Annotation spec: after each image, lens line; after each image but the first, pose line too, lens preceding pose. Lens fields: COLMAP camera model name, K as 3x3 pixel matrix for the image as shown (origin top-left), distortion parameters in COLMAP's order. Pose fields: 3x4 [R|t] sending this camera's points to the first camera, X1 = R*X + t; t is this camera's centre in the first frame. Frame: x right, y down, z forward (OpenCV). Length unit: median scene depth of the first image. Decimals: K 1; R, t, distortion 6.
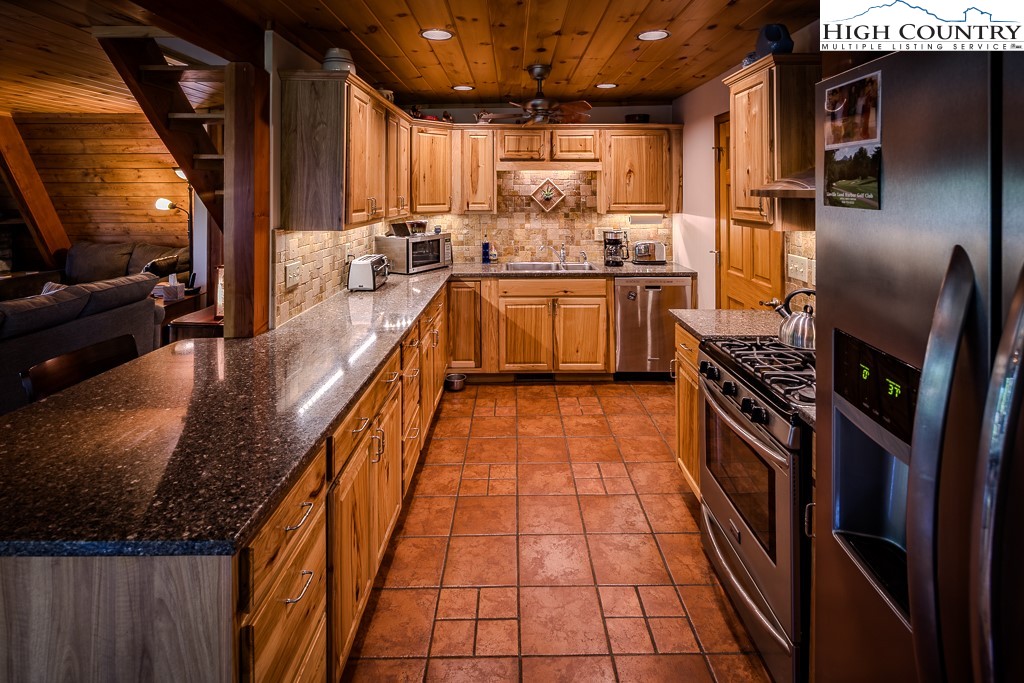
lens RADIAL K [[508.4, 0, 507.5], [0, 508.4, 191.8], [0, 0, 1]] dist [-0.008499, -0.000299]
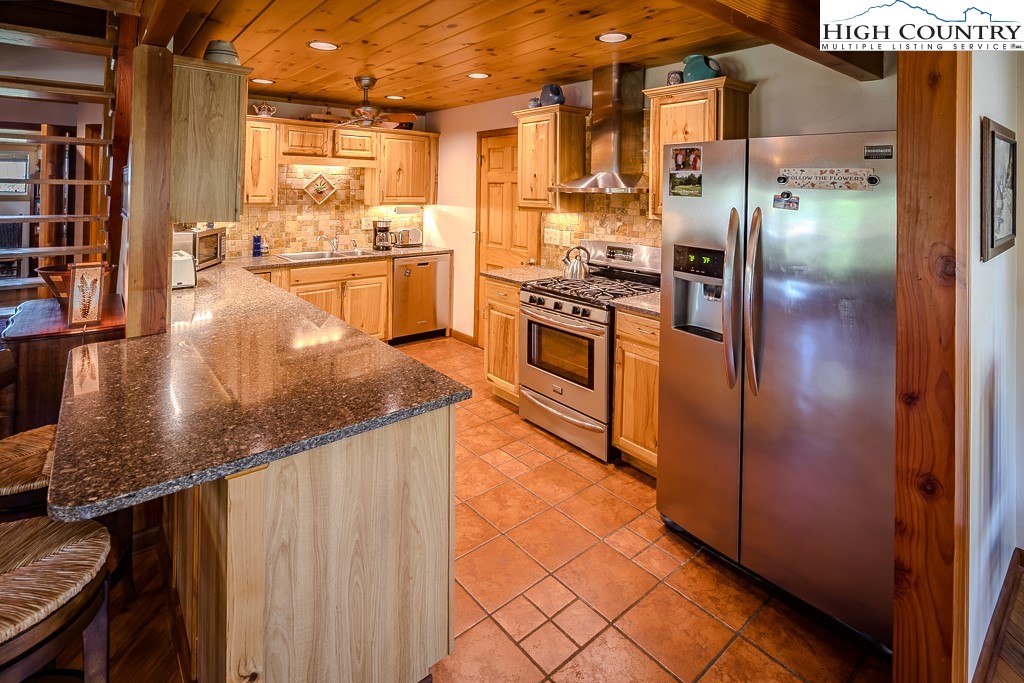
lens RADIAL K [[508.4, 0, 508.3], [0, 508.4, 183.3], [0, 0, 1]] dist [-0.008499, -0.000299]
pose [[0.770562, 0.018734, 0.637089, -0.318438], [-0.015239, 0.999824, -0.010970, 0.001221], [-0.637182, -0.001255, 0.770712, -0.079235]]
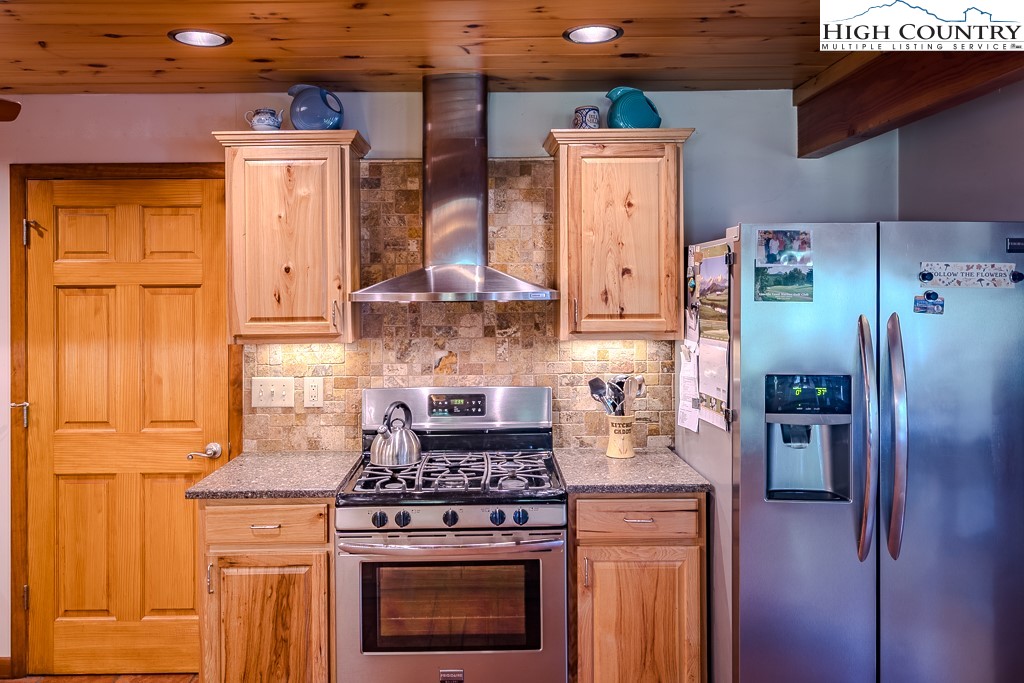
lens RADIAL K [[784.4, 0, 506.3], [0, 784.4, 292.1], [0, 0, 1]] dist [-0.007954, 0.000137]
pose [[-0.016070, 0.001402, 0.999870, -0.384032], [0.008150, 0.999966, -0.001271, -0.001091], [-0.999838, 0.008128, -0.016081, 0.380893]]
